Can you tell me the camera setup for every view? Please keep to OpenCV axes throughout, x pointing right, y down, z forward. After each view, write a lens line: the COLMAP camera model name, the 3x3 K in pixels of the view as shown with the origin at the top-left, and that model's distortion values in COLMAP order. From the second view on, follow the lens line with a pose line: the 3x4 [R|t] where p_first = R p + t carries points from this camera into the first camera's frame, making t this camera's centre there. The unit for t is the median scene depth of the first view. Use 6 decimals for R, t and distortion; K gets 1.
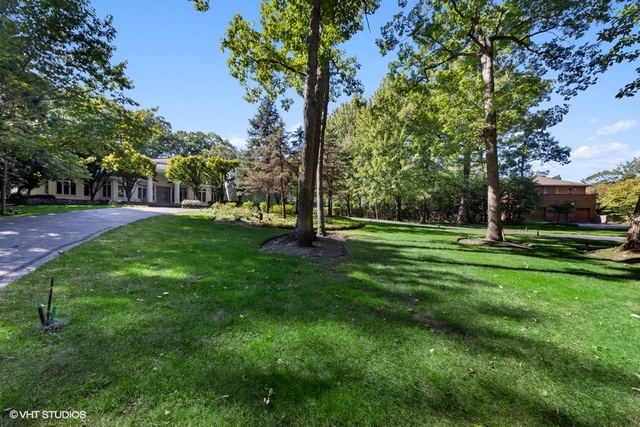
lens RADIAL K [[246.9, 0, 320.0], [0, 246.9, 213.5], [0, 0, 1]] dist [0.027759, 0.000048]
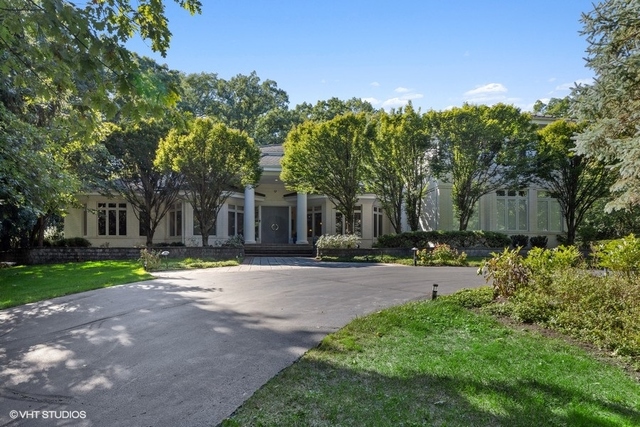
lens RADIAL K [[444.9, 0, 320.0], [0, 444.9, 213.5], [0, 0, 1]] dist [-0.000441, -0.000017]
pose [[0.893197, -0.062463, -0.445307, -0.247795], [0.027287, 0.996009, -0.084978, -0.032197], [0.448838, 0.063751, 0.891336, 0.396497]]
